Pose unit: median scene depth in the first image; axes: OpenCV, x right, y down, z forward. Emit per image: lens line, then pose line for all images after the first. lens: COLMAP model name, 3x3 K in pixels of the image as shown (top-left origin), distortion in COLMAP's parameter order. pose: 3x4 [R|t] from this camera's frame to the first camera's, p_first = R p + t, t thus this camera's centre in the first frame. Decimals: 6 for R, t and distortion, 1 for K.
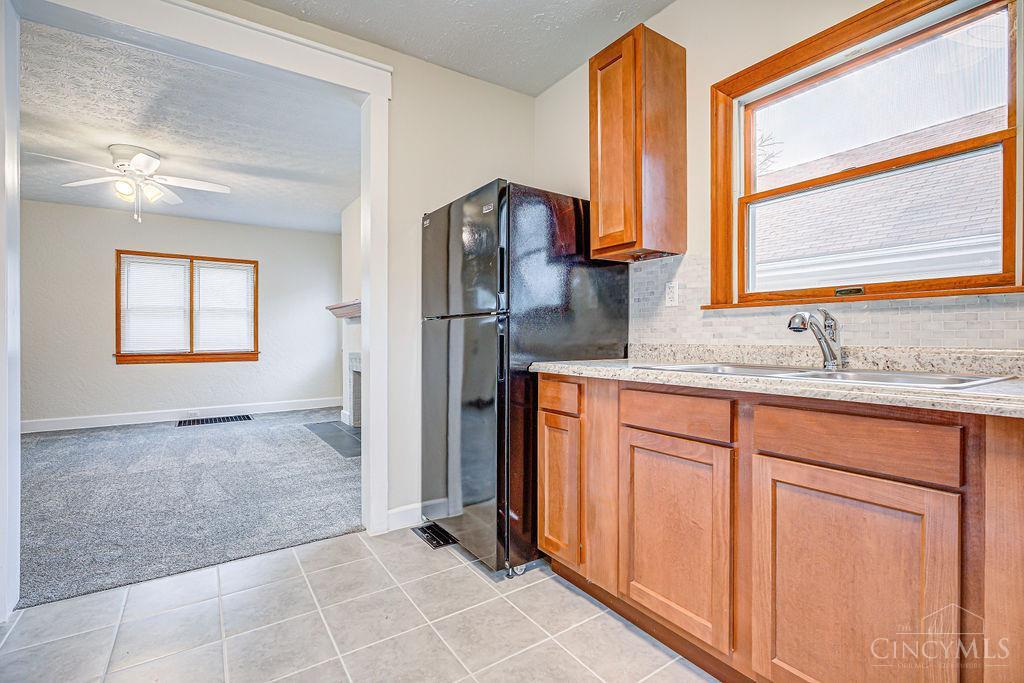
lens RADIAL K [[469.4, 0, 508.9], [0, 469.4, 343.9], [0, 0, 1]] dist [-0.008166, 0.000322]
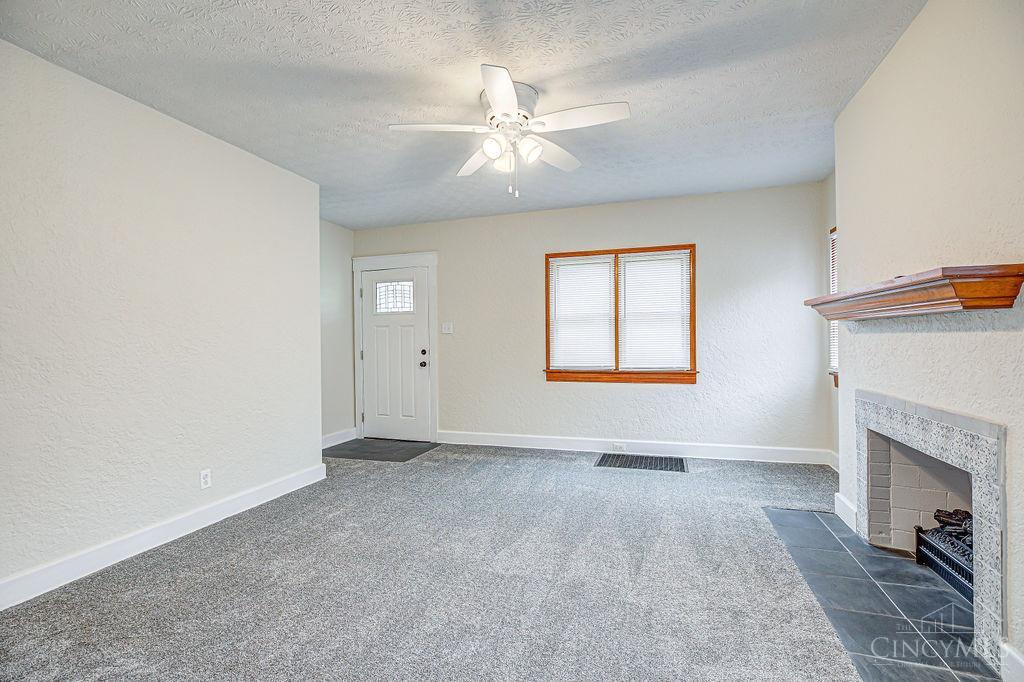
lens RADIAL K [[469.4, 0, 509.4], [0, 469.4, 344.6], [0, 0, 1]] dist [-0.008166, 0.000322]
pose [[0.613747, 0.001570, -0.789501, -0.158136], [-0.002690, 0.999996, -0.000102, -0.025441], [0.789498, 0.002187, 0.613749, 0.365865]]
